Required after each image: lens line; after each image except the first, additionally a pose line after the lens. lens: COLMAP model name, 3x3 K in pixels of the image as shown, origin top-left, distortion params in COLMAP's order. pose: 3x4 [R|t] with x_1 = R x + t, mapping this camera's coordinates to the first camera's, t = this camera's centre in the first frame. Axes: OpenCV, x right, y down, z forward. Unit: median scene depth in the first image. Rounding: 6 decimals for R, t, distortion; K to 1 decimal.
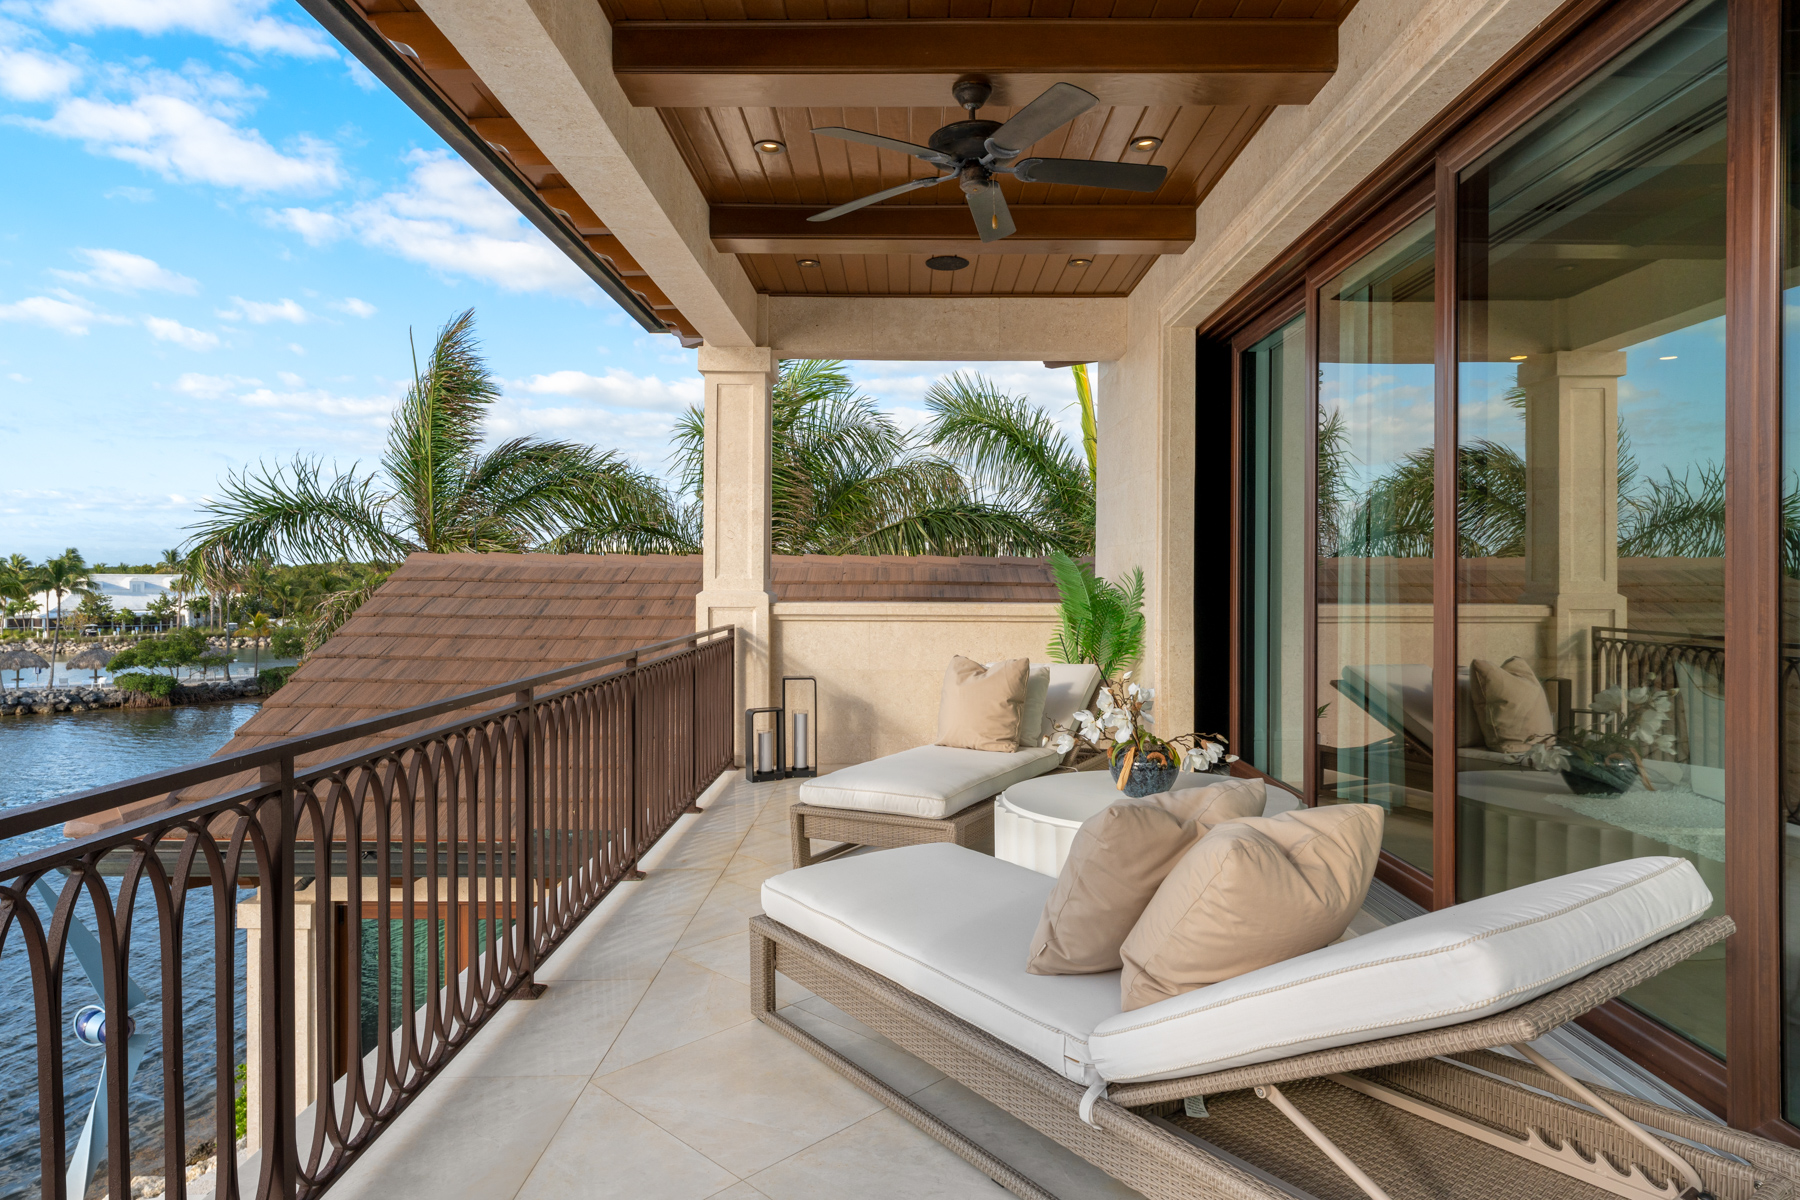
lens RADIAL K [[1026.2, 0, 895.9], [0, 1026.2, 591.2], [0, 0, 1]] dist [0.006839, 0.000782]
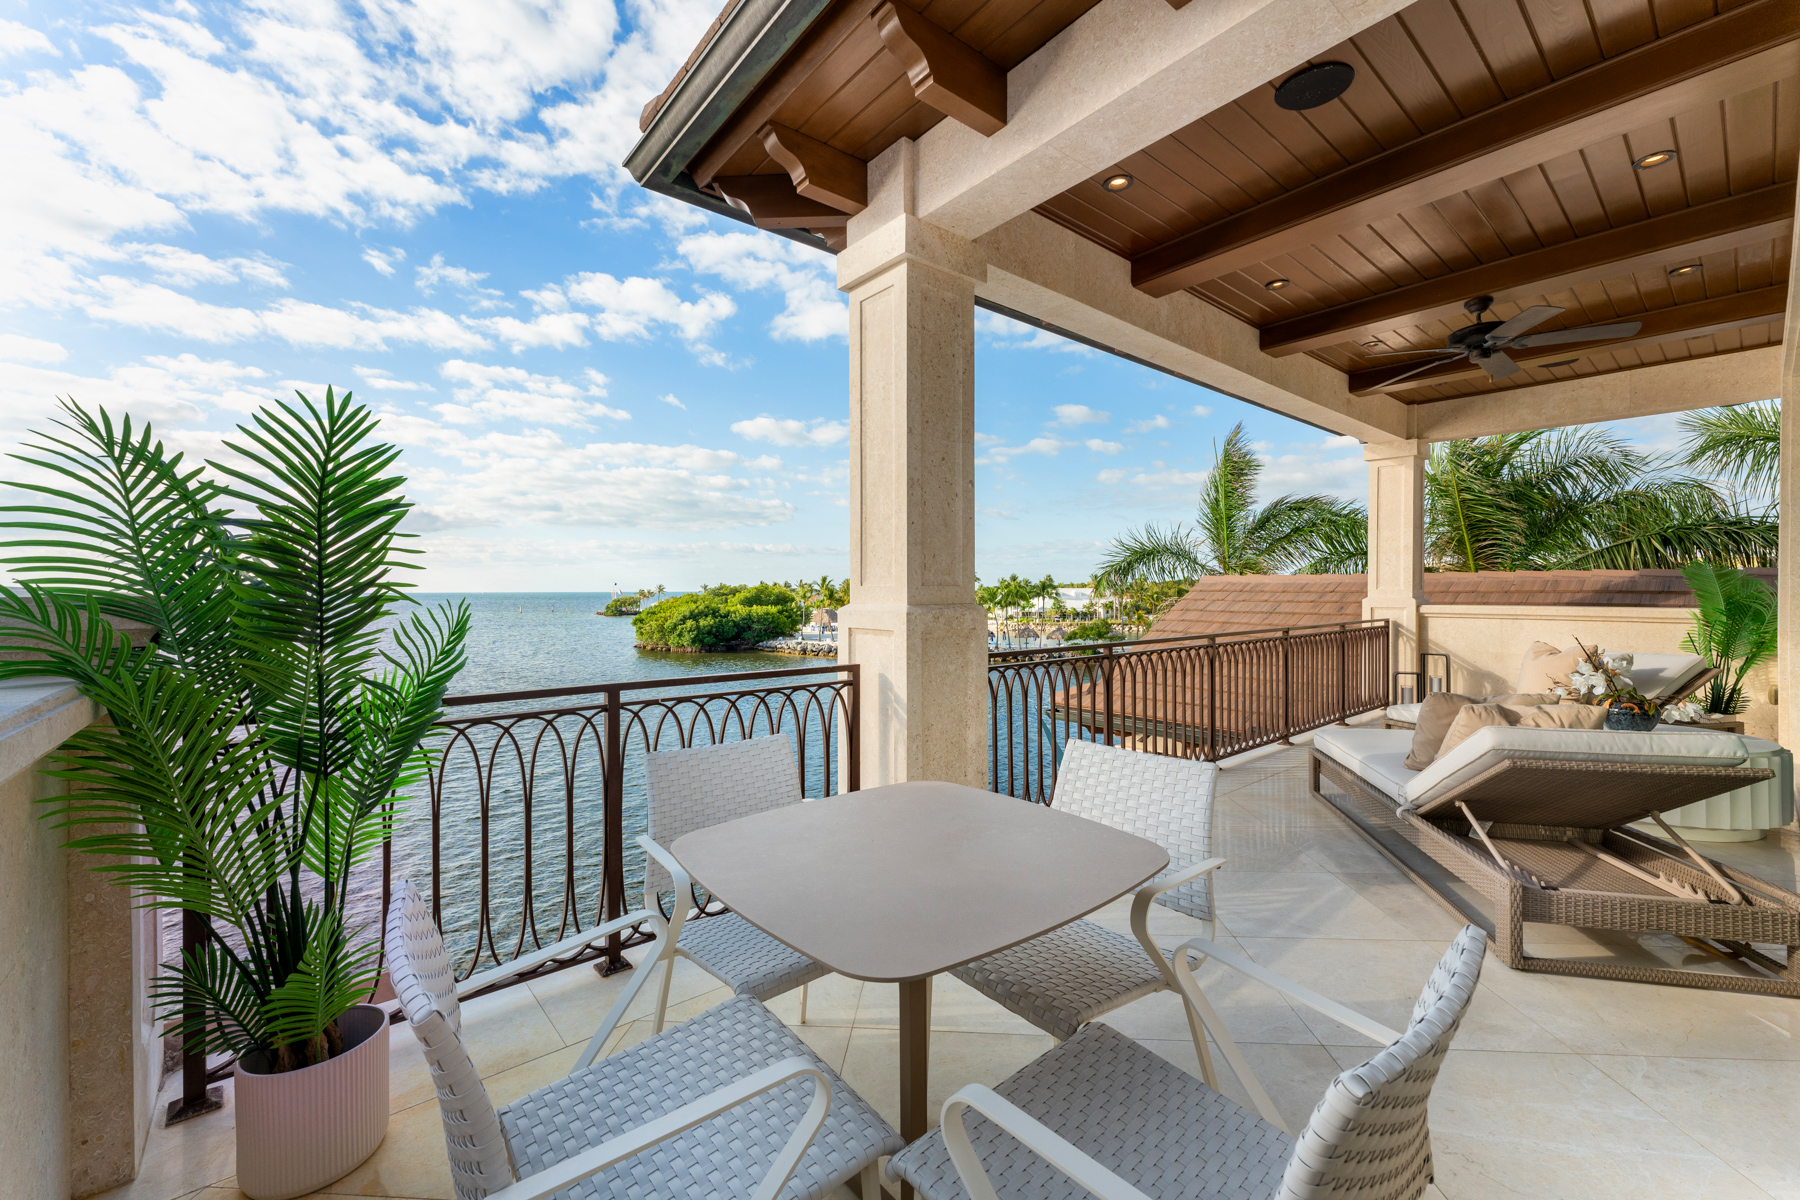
lens RADIAL K [[717.9, 0, 904.8], [0, 717.9, 590.2], [0, 0, 1]] dist [0.013094, 0.000152]
pose [[0.643512, -0.004496, -0.765423, 0.137693], [-0.004215, 0.999947, -0.009418, 0.001551], [0.765425, 0.009287, 0.643459, -0.181516]]
